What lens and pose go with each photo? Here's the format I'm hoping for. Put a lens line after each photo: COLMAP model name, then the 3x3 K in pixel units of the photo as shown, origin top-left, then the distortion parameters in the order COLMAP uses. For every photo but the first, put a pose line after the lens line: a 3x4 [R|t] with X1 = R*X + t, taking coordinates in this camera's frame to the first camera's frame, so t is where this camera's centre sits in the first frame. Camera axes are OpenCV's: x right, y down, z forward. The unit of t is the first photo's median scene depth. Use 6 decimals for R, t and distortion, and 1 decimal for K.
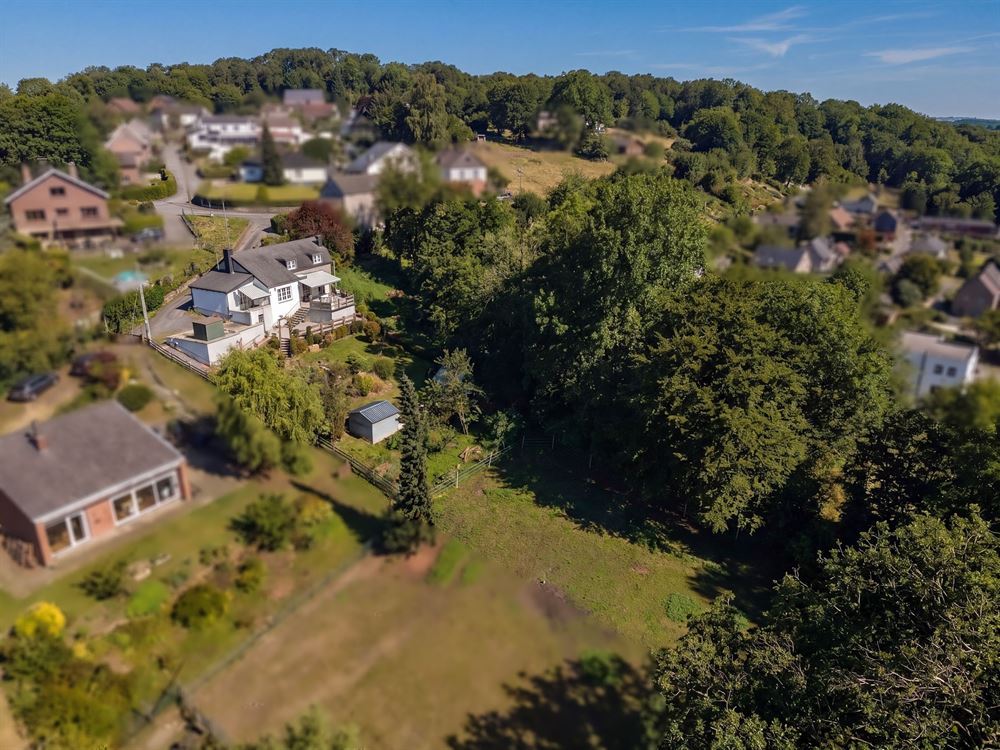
lens RADIAL K [[685.9, 0, 500.0], [0, 685.9, 375.0], [0, 0, 1]] dist [0.001851, -0.000516]
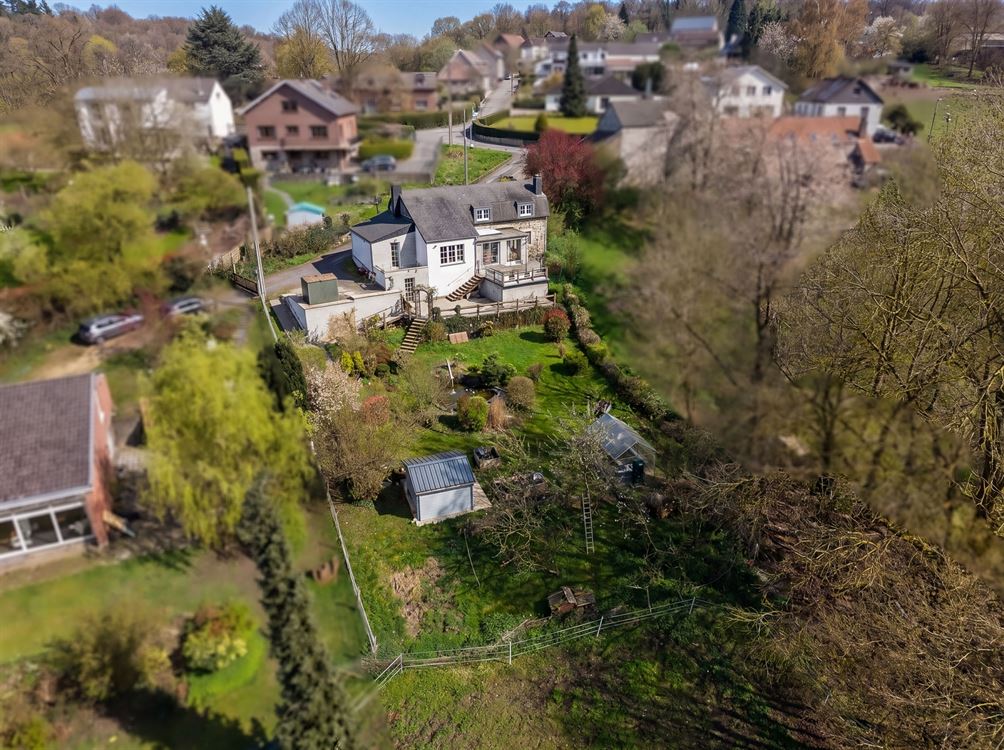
lens RADIAL K [[688.6, 0, 502.0], [0, 688.6, 375.0], [0, 0, 1]] dist [0.001851, -0.000516]
pose [[0.842796, 0.213233, -0.494193, 0.112382], [-0.181995, 0.976994, 0.111176, -0.083611], [0.506530, -0.003758, 0.862214, 0.402950]]
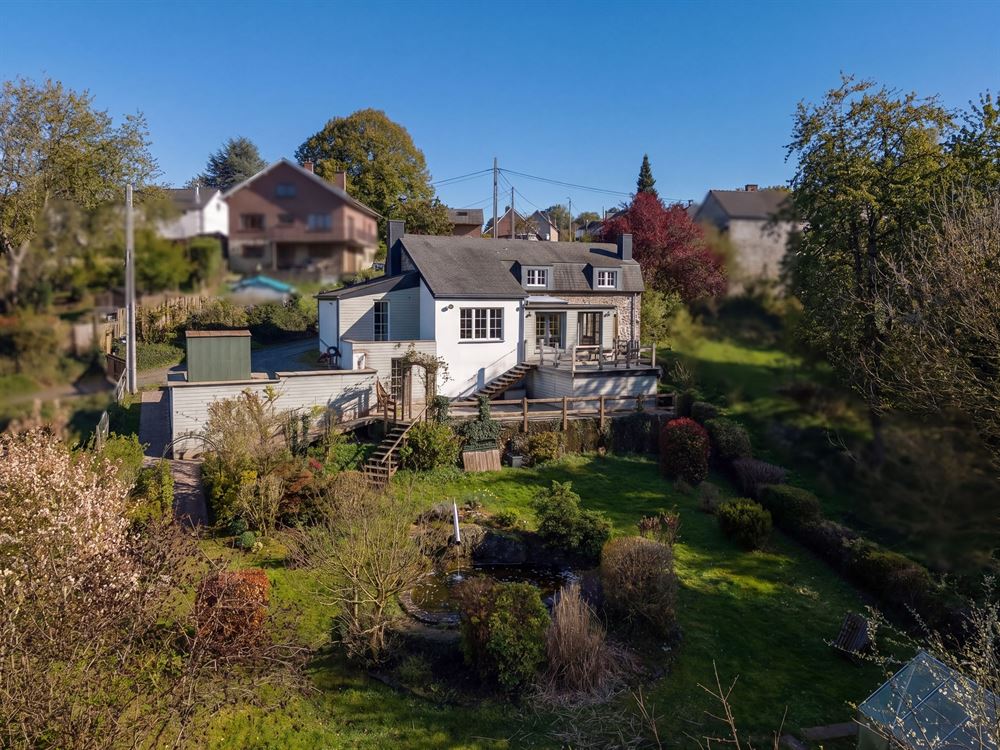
lens RADIAL K [[685.9, 0, 500.0], [0, 685.9, 375.0], [0, 0, 1]] dist [0.001851, -0.000516]
pose [[0.801438, 0.077255, -0.593067, -0.061391], [-0.219810, 0.960269, -0.171950, -0.022157], [0.556220, 0.268169, 0.786578, 0.690861]]
